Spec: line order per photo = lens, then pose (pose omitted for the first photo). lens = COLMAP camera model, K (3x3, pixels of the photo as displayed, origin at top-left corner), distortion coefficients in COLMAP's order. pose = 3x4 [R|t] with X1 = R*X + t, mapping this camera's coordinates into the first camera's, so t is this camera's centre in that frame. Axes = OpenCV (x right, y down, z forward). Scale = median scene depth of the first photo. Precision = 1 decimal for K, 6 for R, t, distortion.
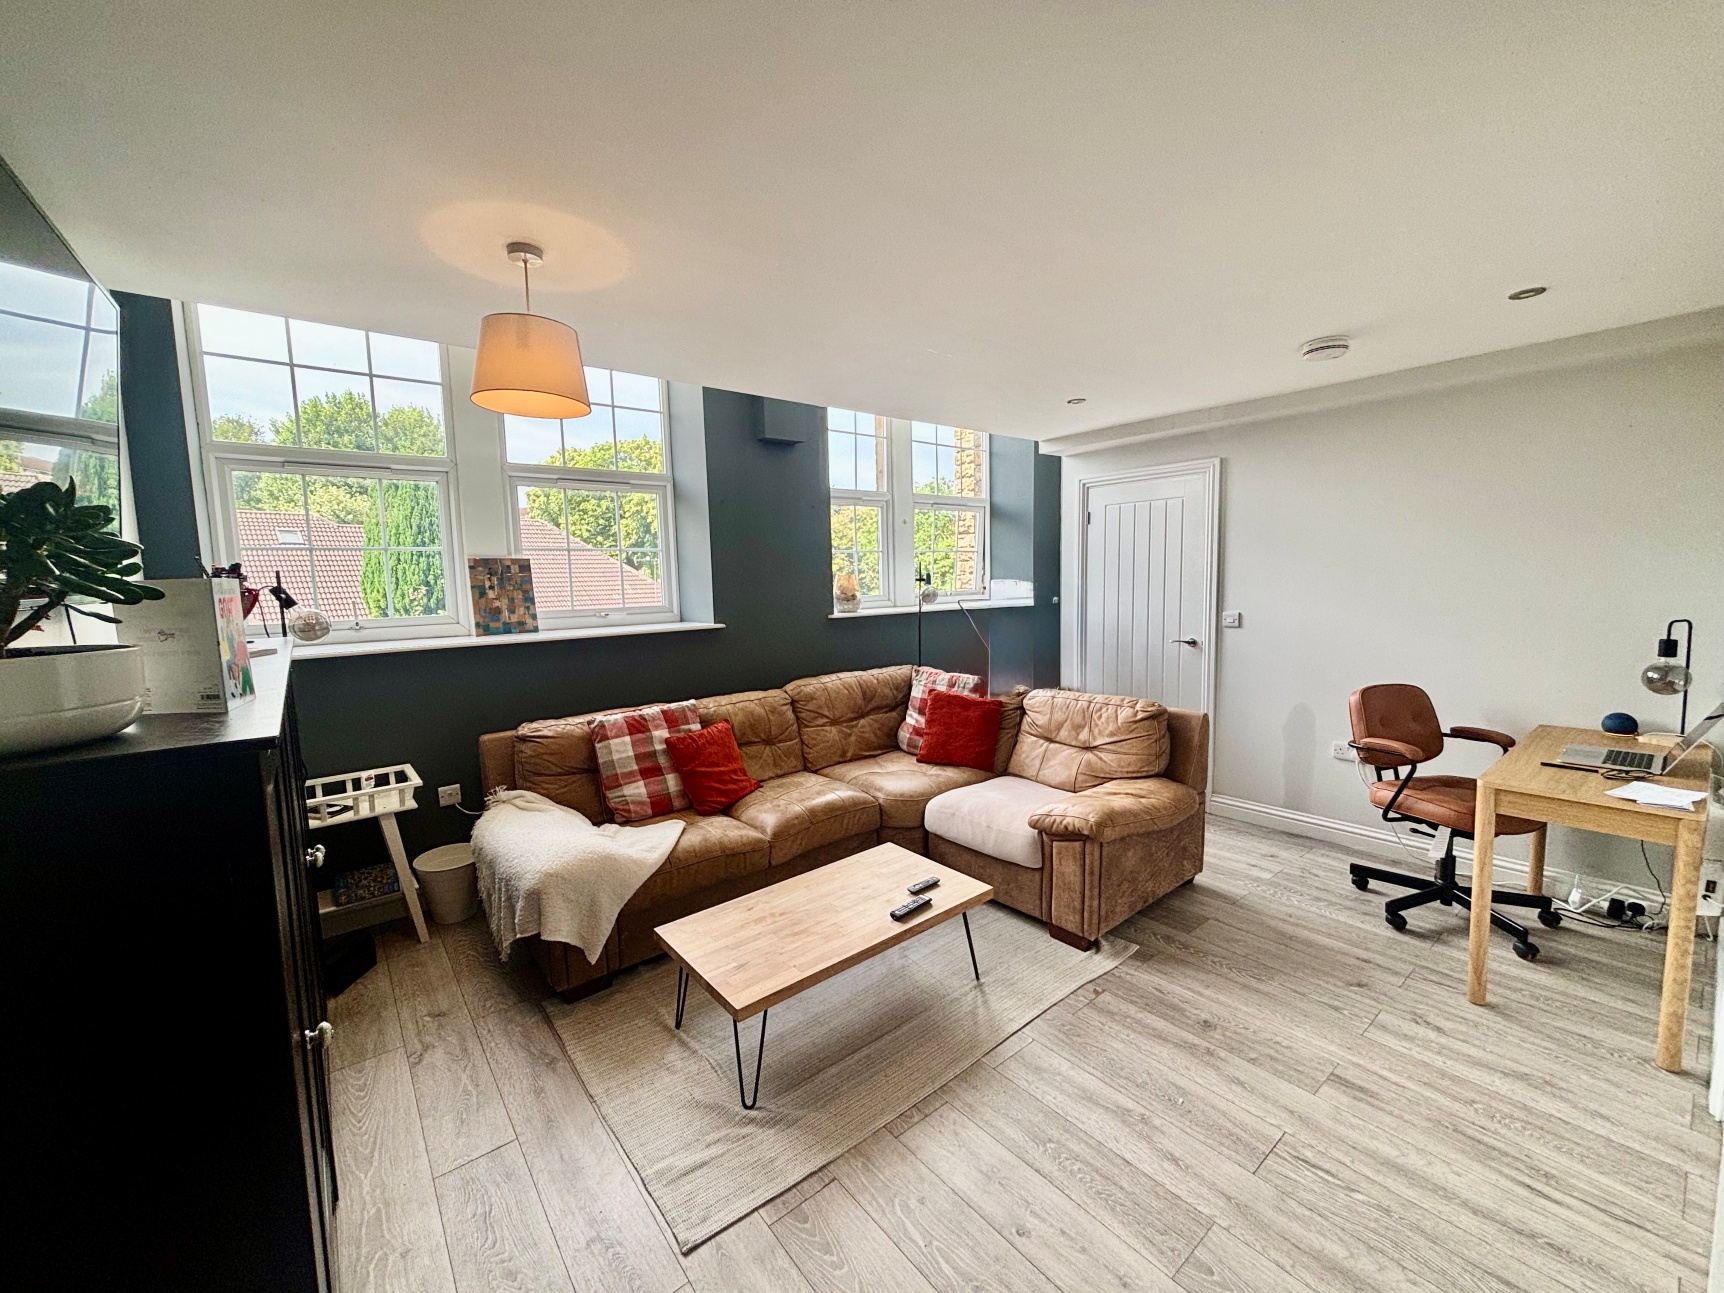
lens RADIAL K [[690.5, 0, 856.2], [0, 690.5, 643.0], [0, 0, 1]] dist [-0.002669, -0.000492]
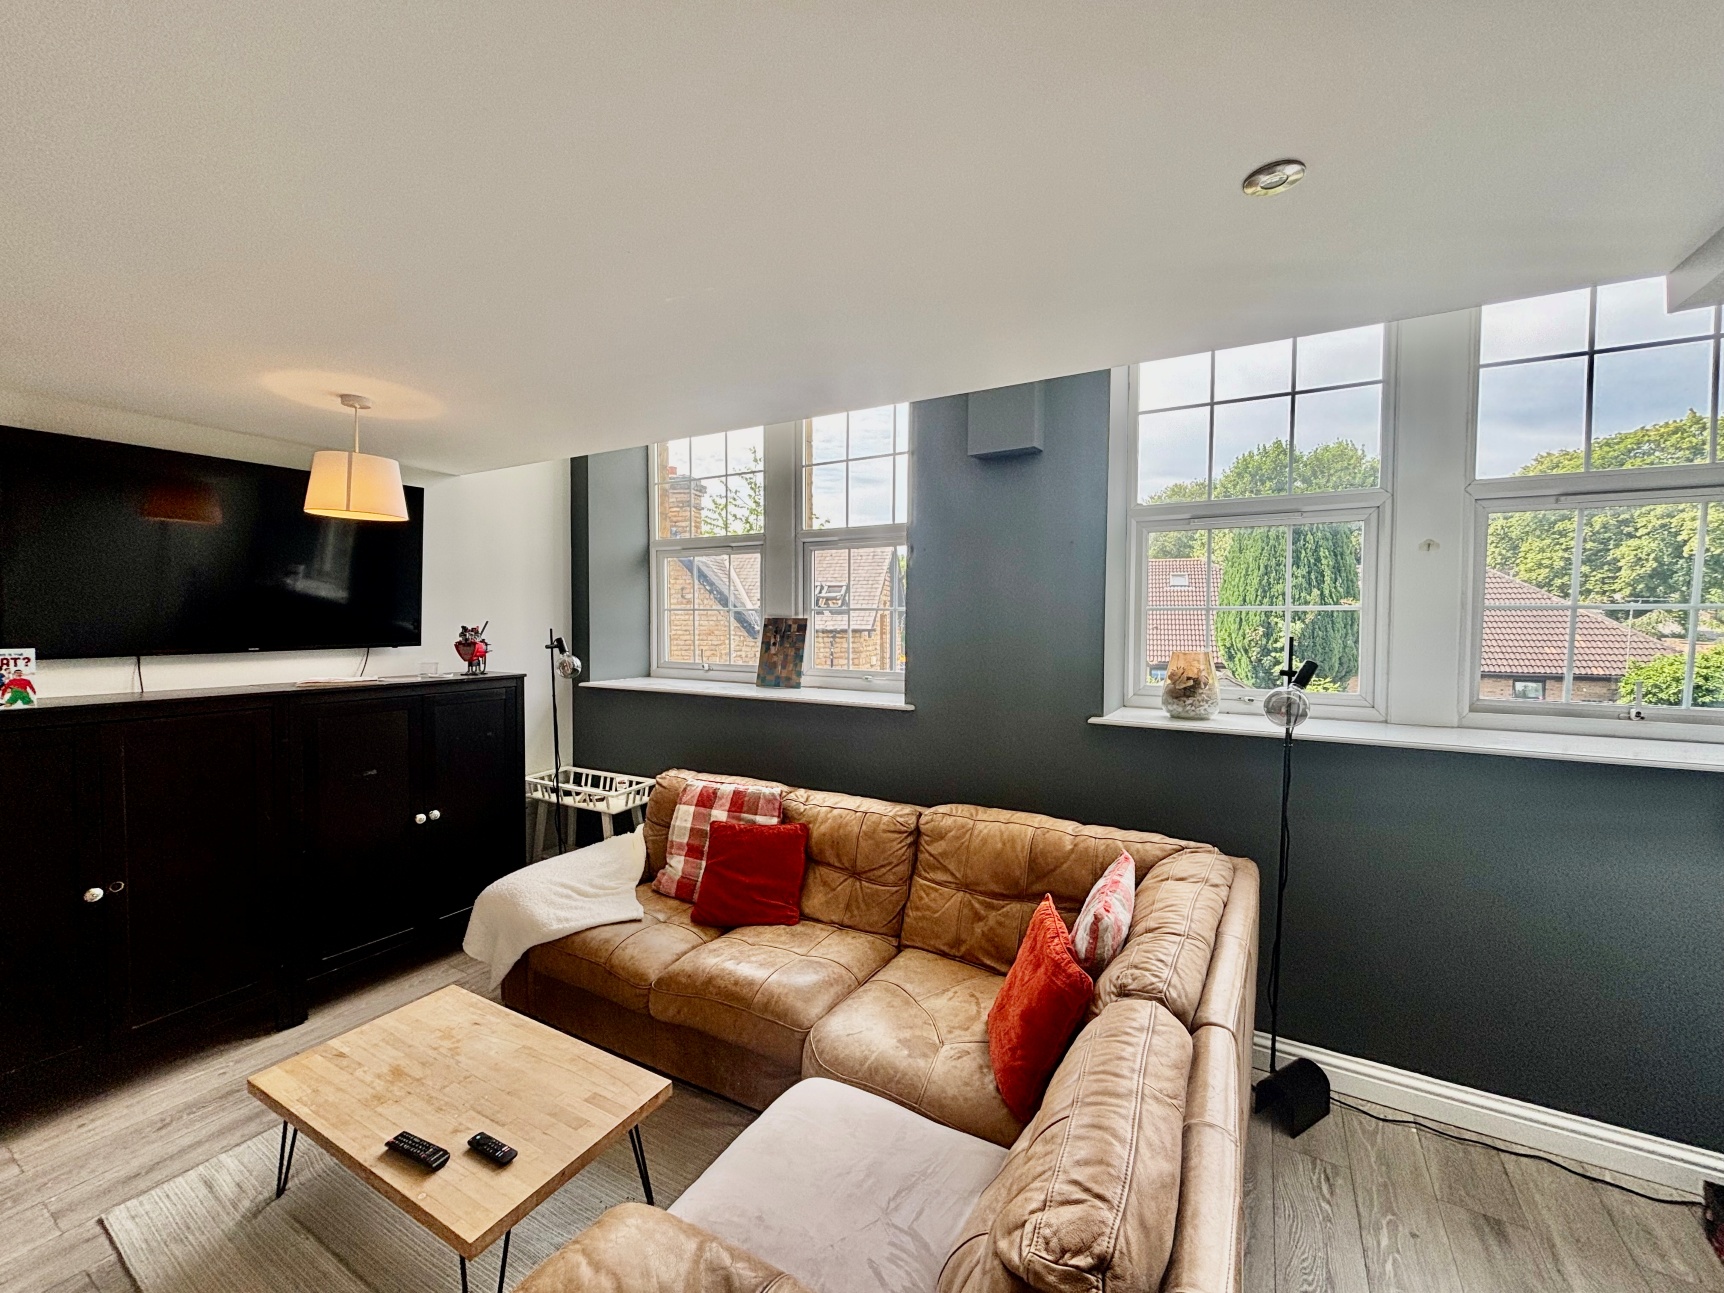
lens RADIAL K [[690.5, 0, 856.2], [0, 690.5, 643.0], [0, 0, 1]] dist [-0.002669, -0.000492]
pose [[0.363418, 0.056586, -0.929906, 0.528879], [-0.106599, 0.994124, 0.018834, -0.112331], [0.925508, 0.092282, 0.367314, 0.689722]]
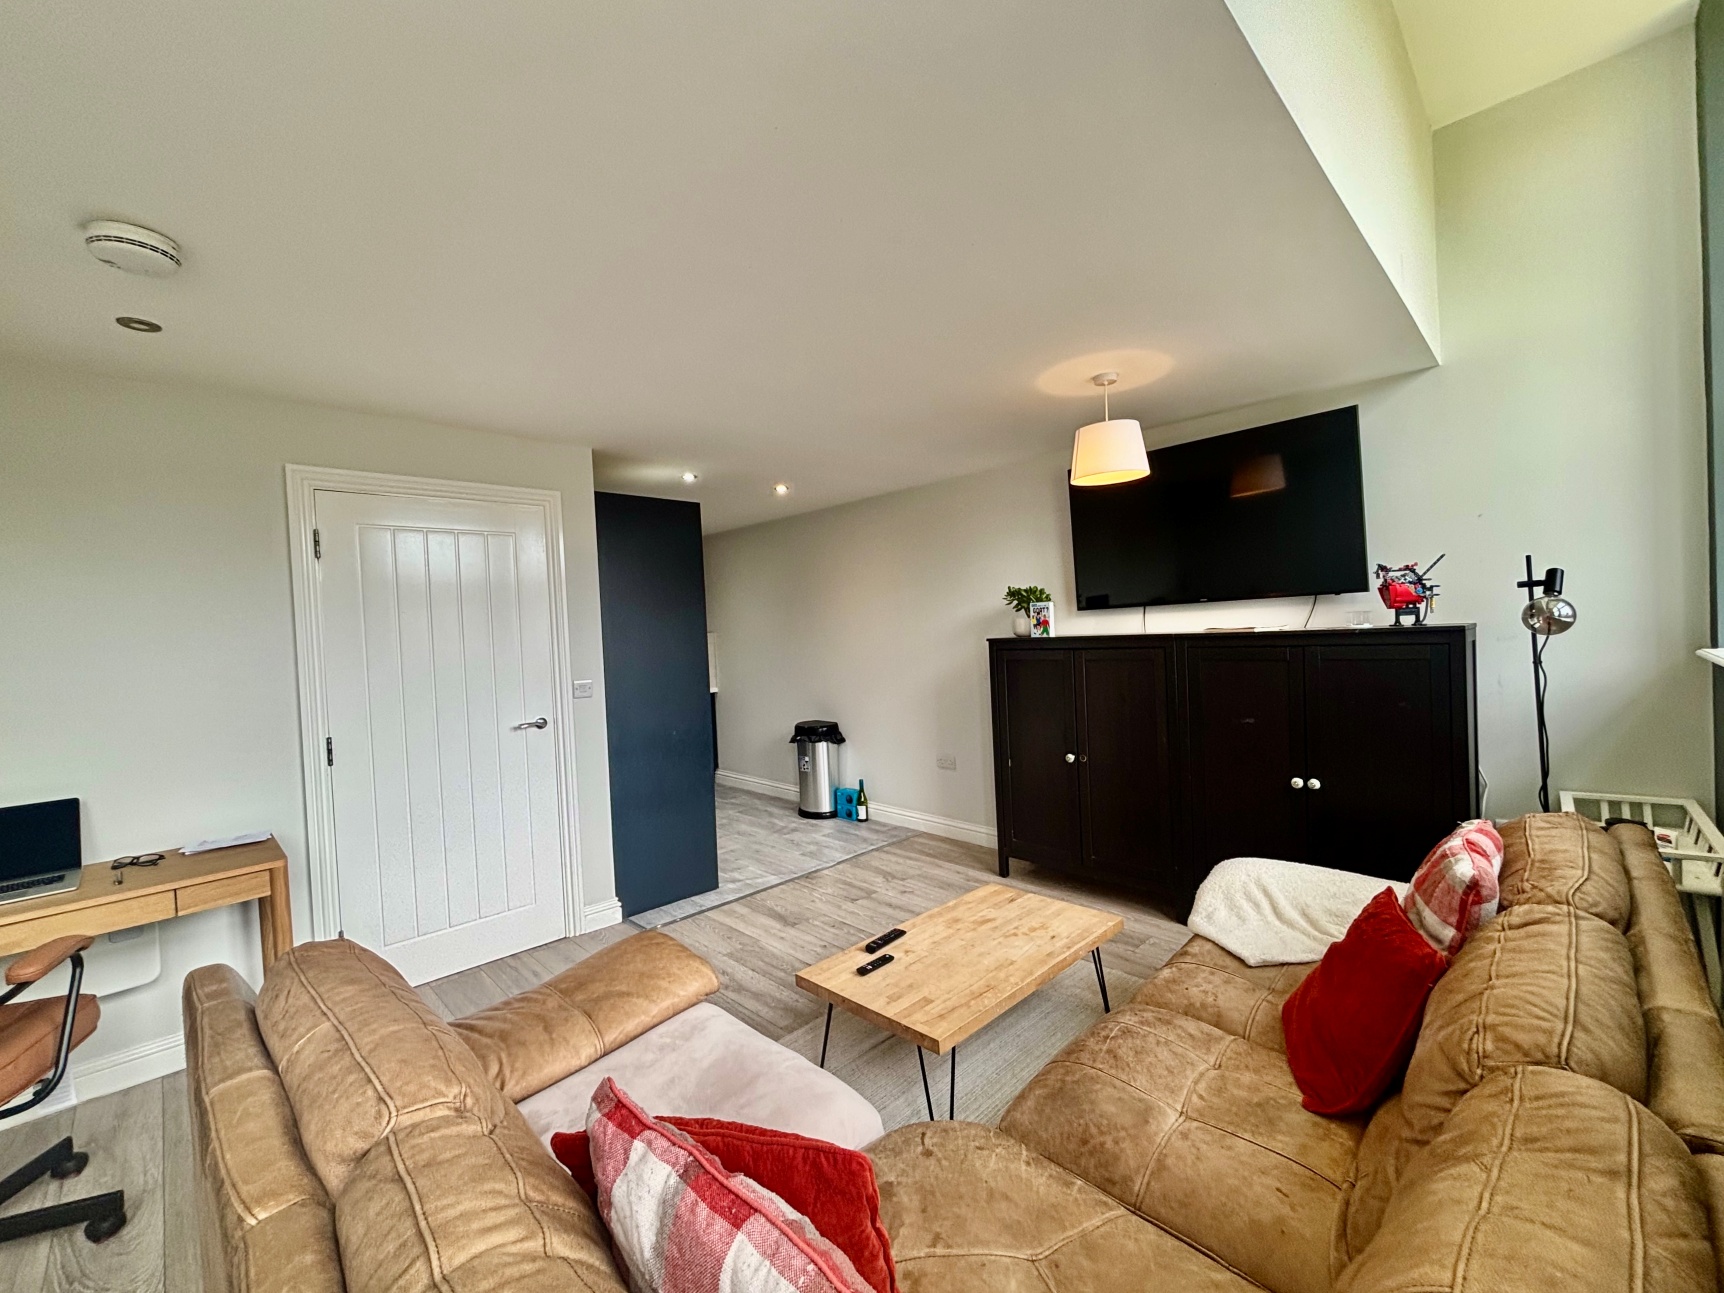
lens RADIAL K [[690.5, 0, 856.2], [0, 690.5, 643.0], [0, 0, 1]] dist [-0.002669, -0.000492]
pose [[-0.991708, 0.065264, -0.110704, 0.129360], [0.052641, 0.992160, 0.113342, -0.090911], [0.117233, 0.106575, -0.987369, 1.188214]]
